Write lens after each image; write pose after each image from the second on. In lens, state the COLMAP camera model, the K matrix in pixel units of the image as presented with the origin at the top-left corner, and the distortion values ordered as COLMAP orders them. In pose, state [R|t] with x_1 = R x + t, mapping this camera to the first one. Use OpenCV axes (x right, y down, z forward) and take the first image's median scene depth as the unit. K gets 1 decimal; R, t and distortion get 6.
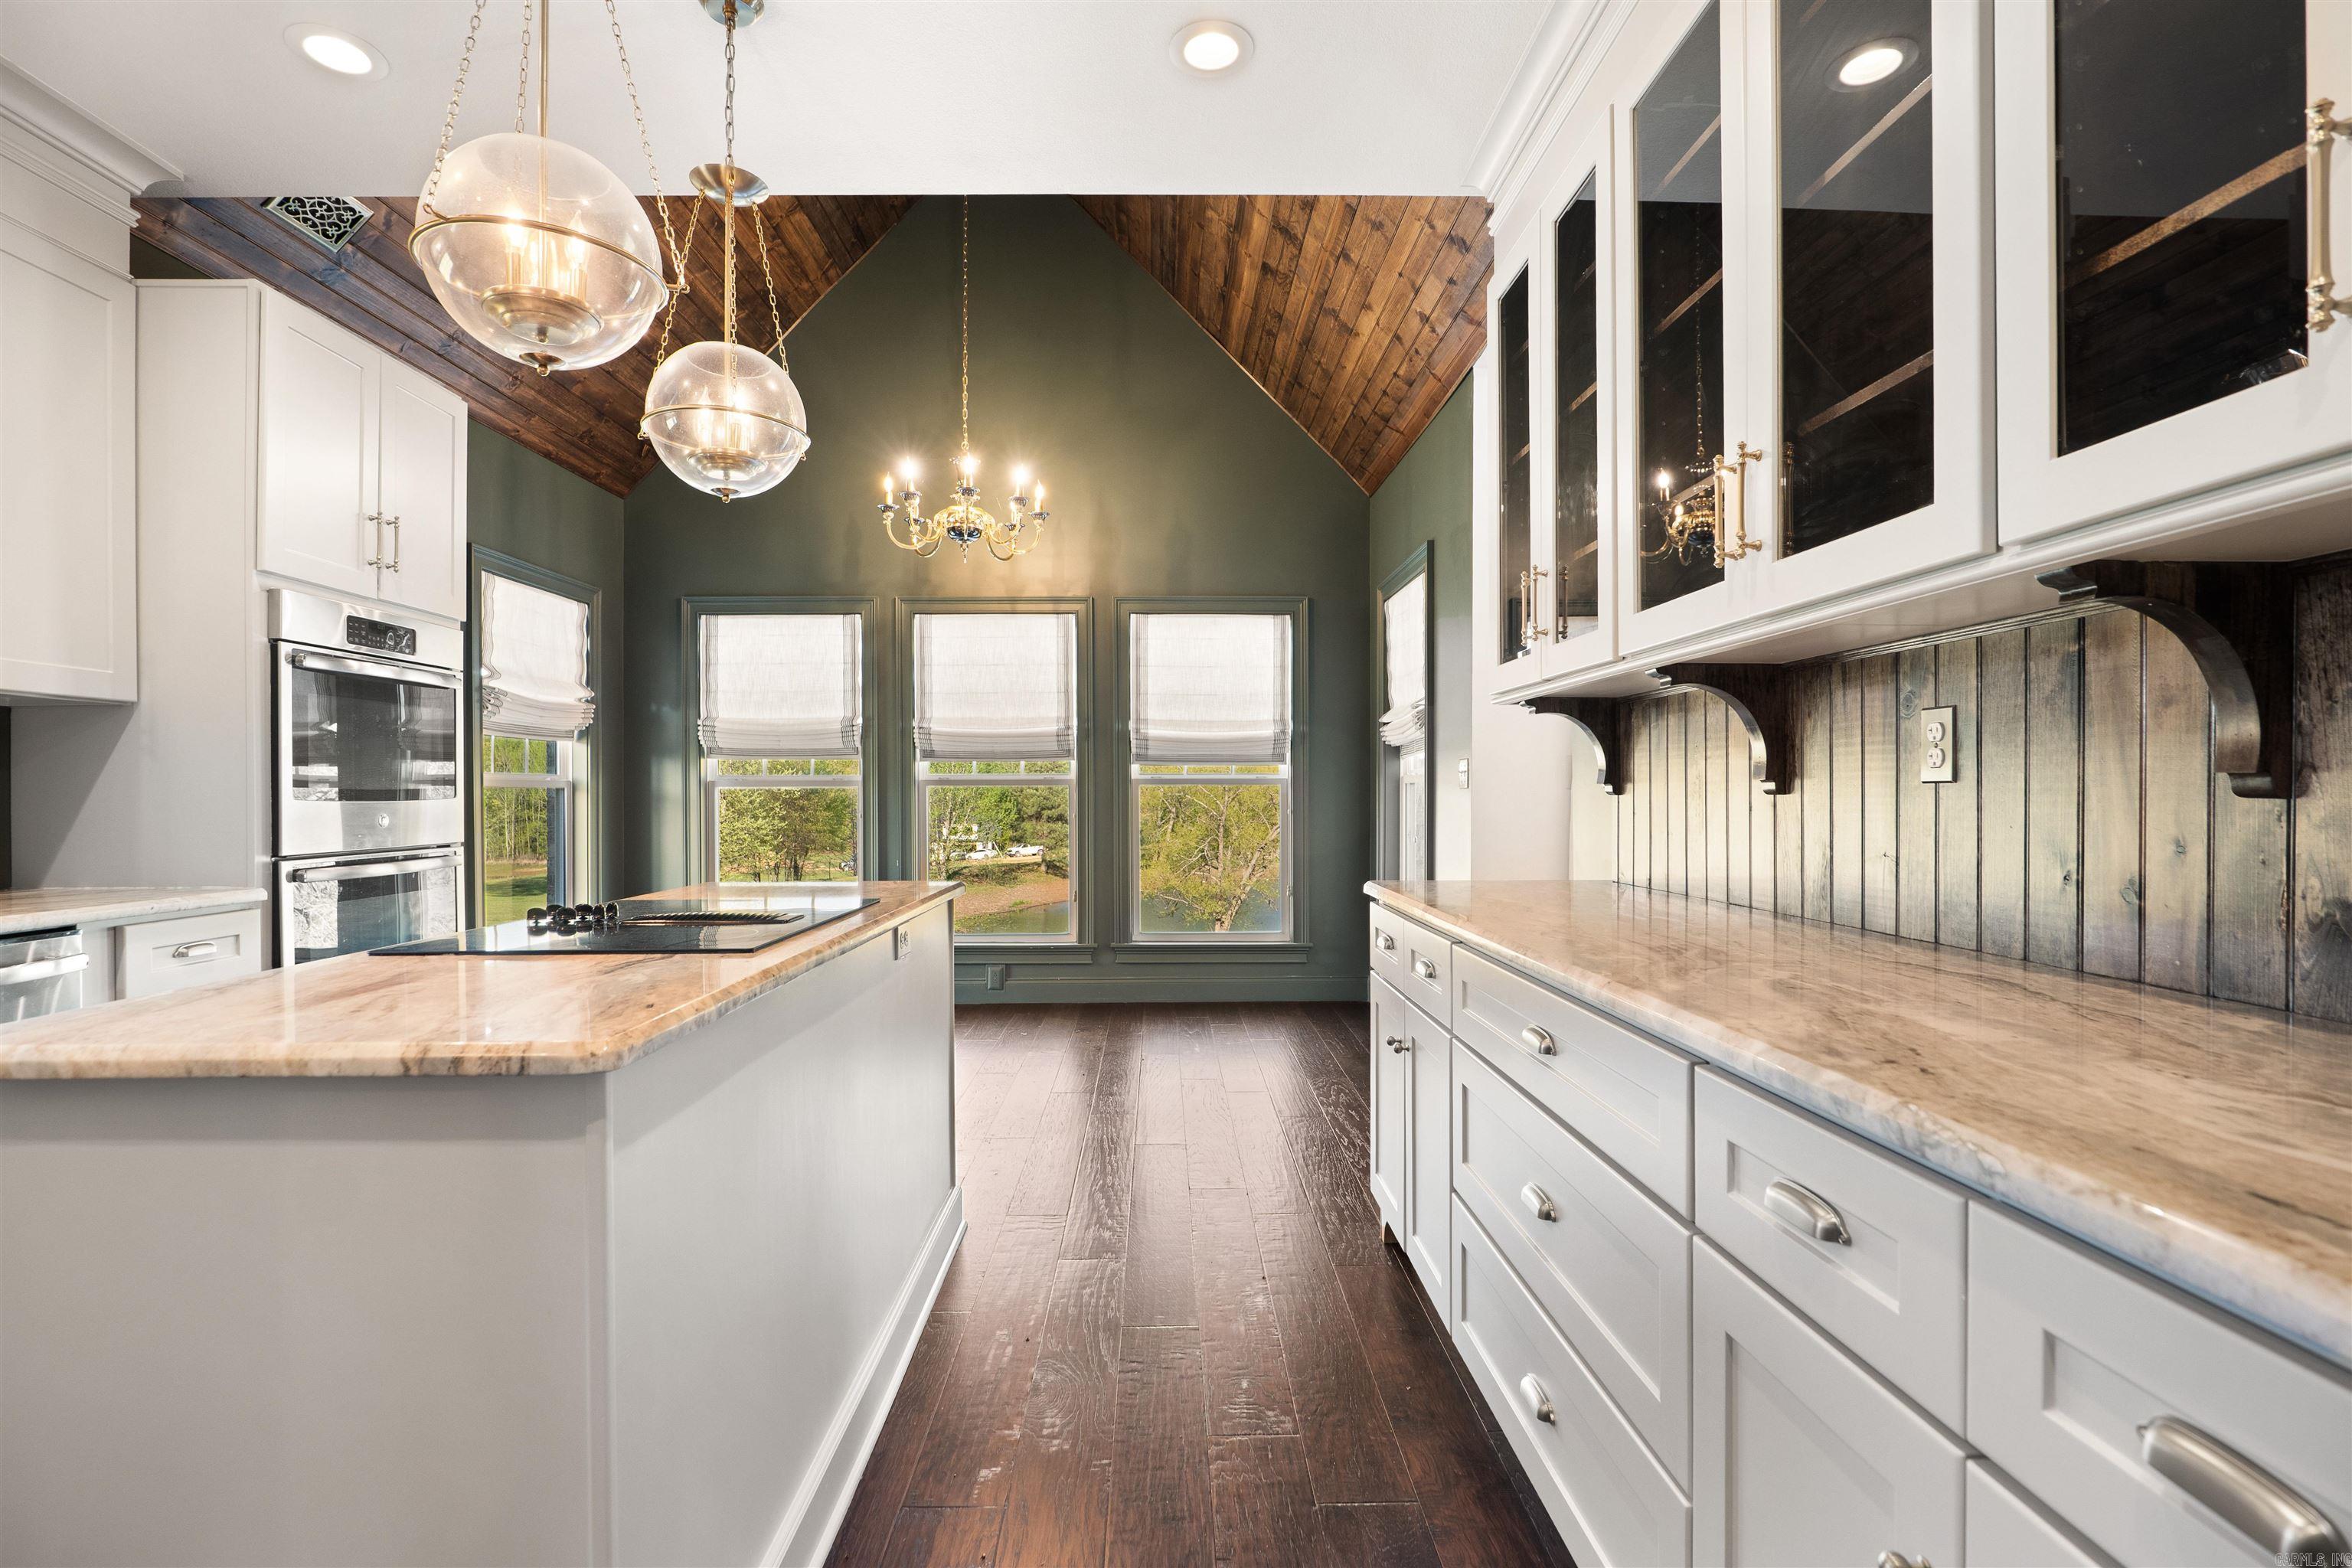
lens RADIAL K [[1112.2, 0, 1173.9], [0, 1112.2, 789.2], [0, 0, 1]] dist [-0.021585, 0.006778]
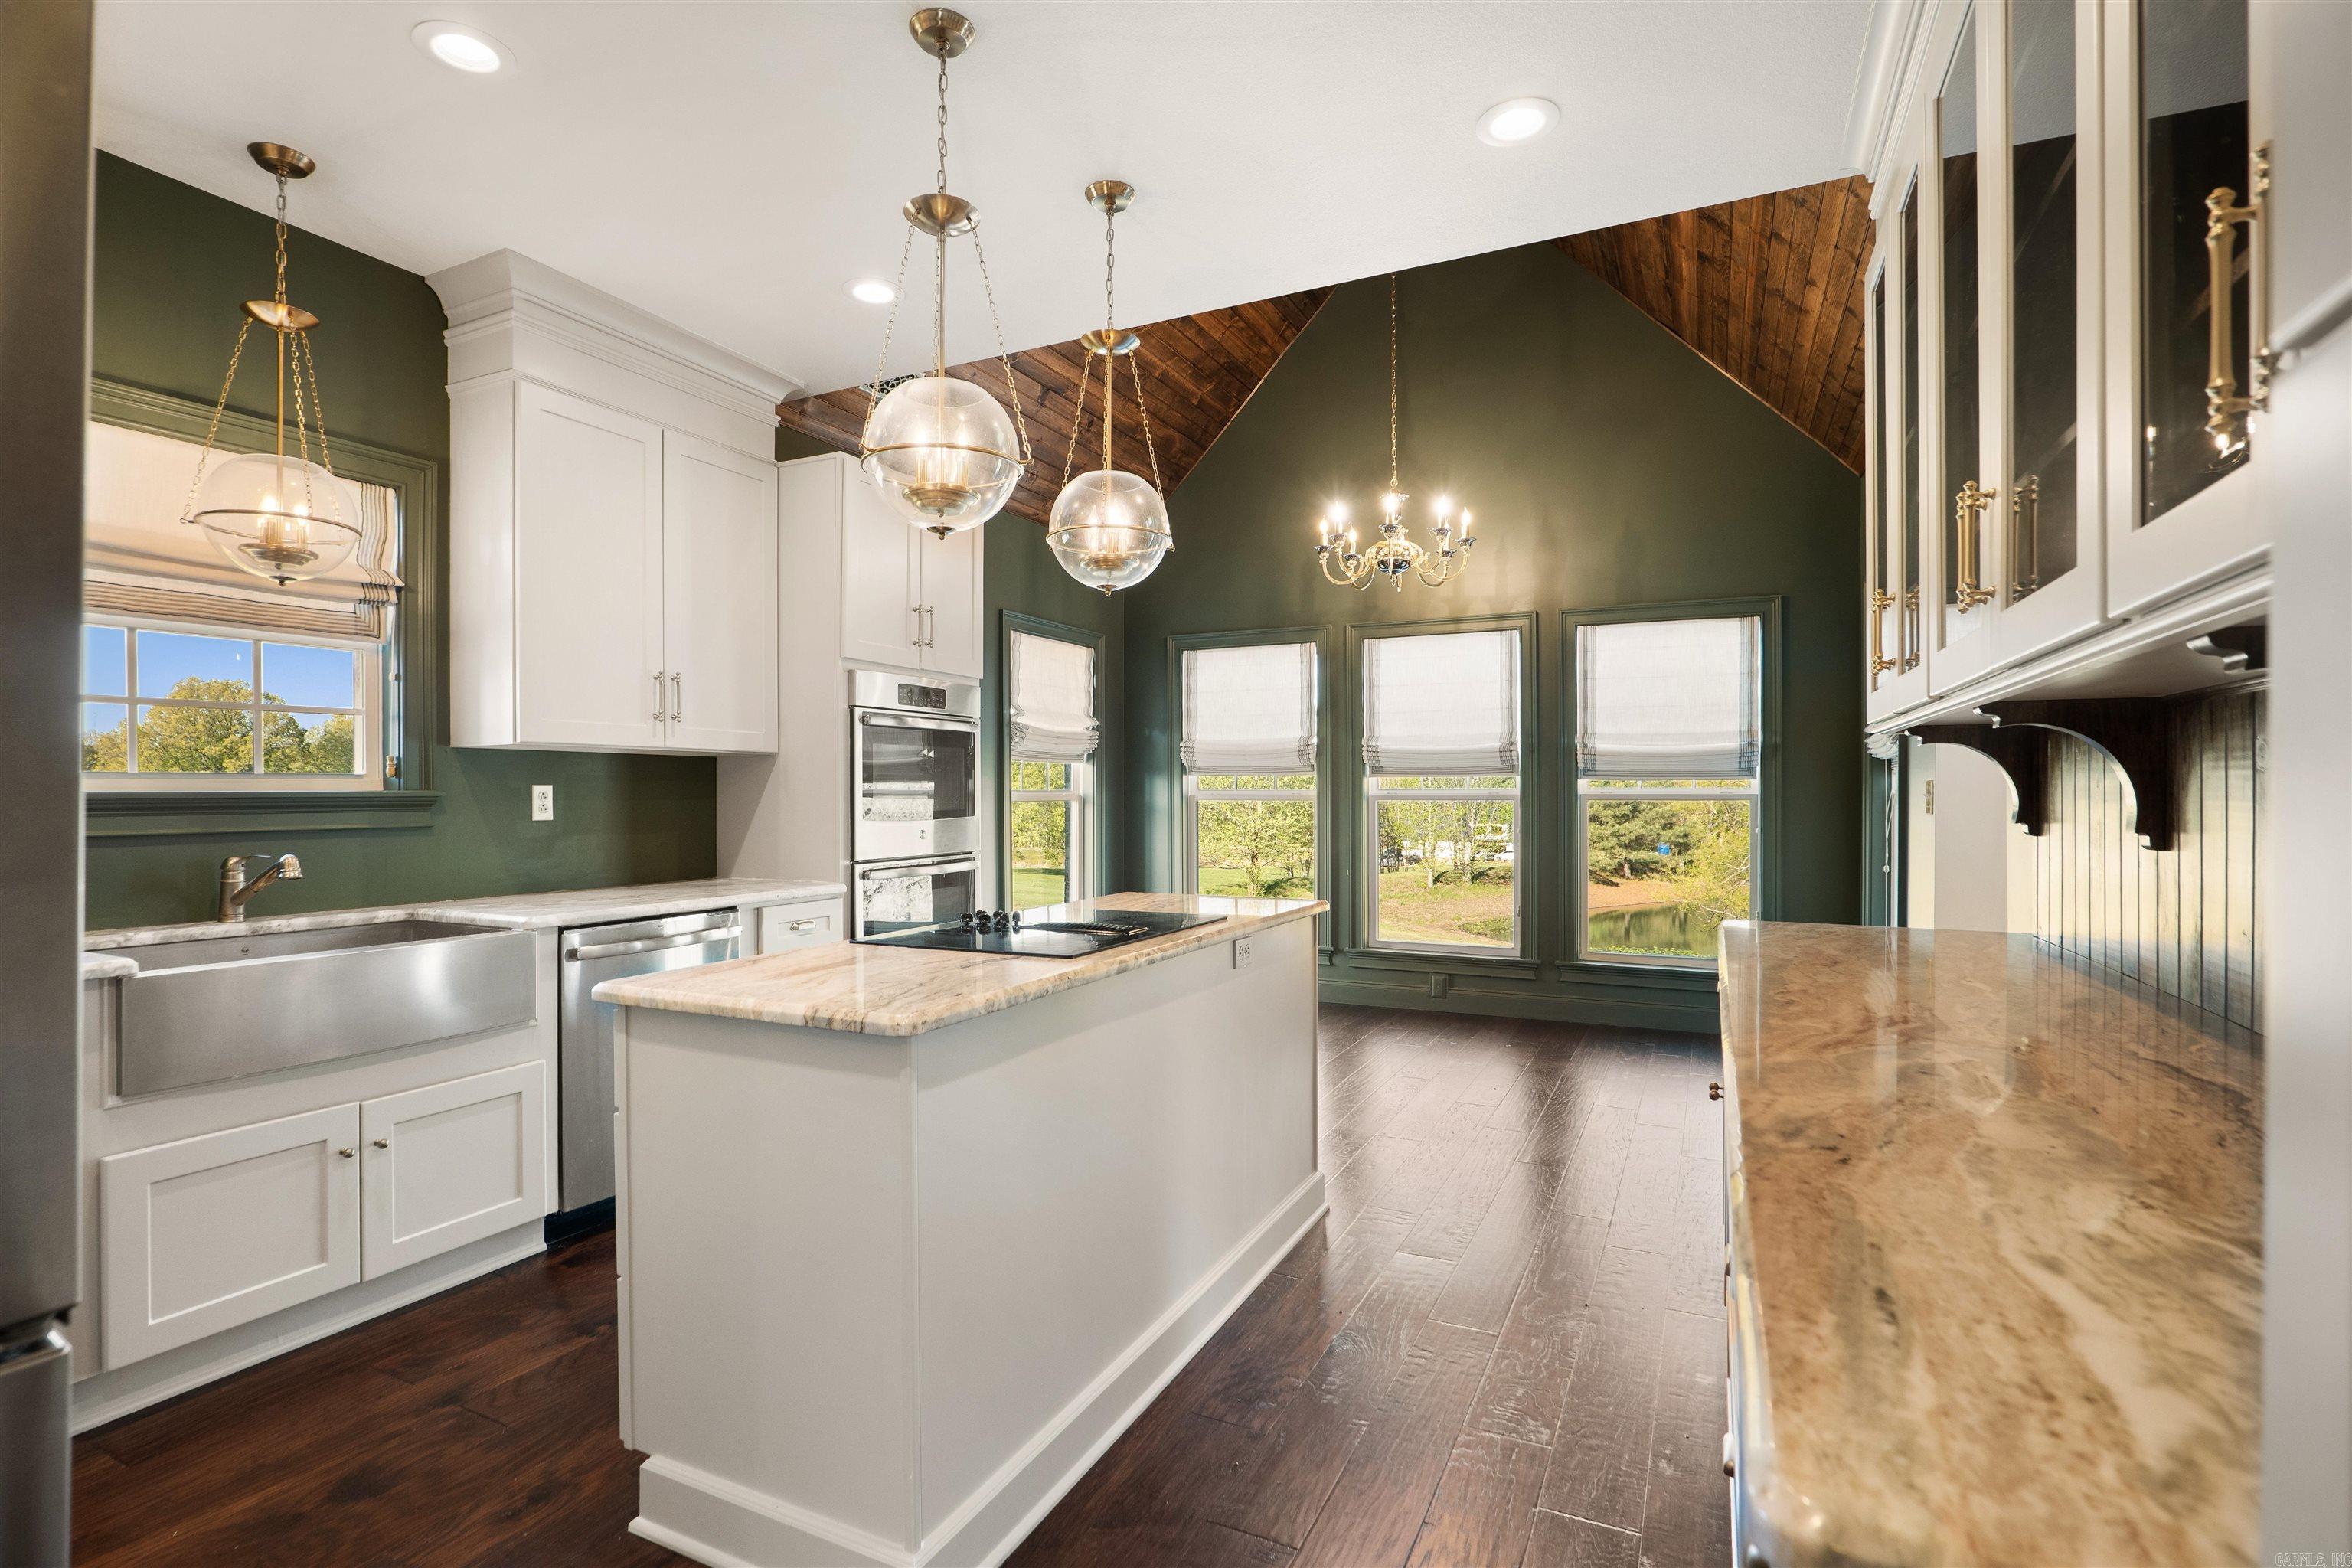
lens RADIAL K [[1112.2, 0, 1168.2], [0, 1112.2, 784.4], [0, 0, 1]] dist [-0.021585, 0.006778]
pose [[0.890009, -0.001635, -0.455939, 0.106400], [0.000099, 0.999994, -0.003393, -0.018244], [0.455942, 0.002974, 0.890005, -0.042629]]
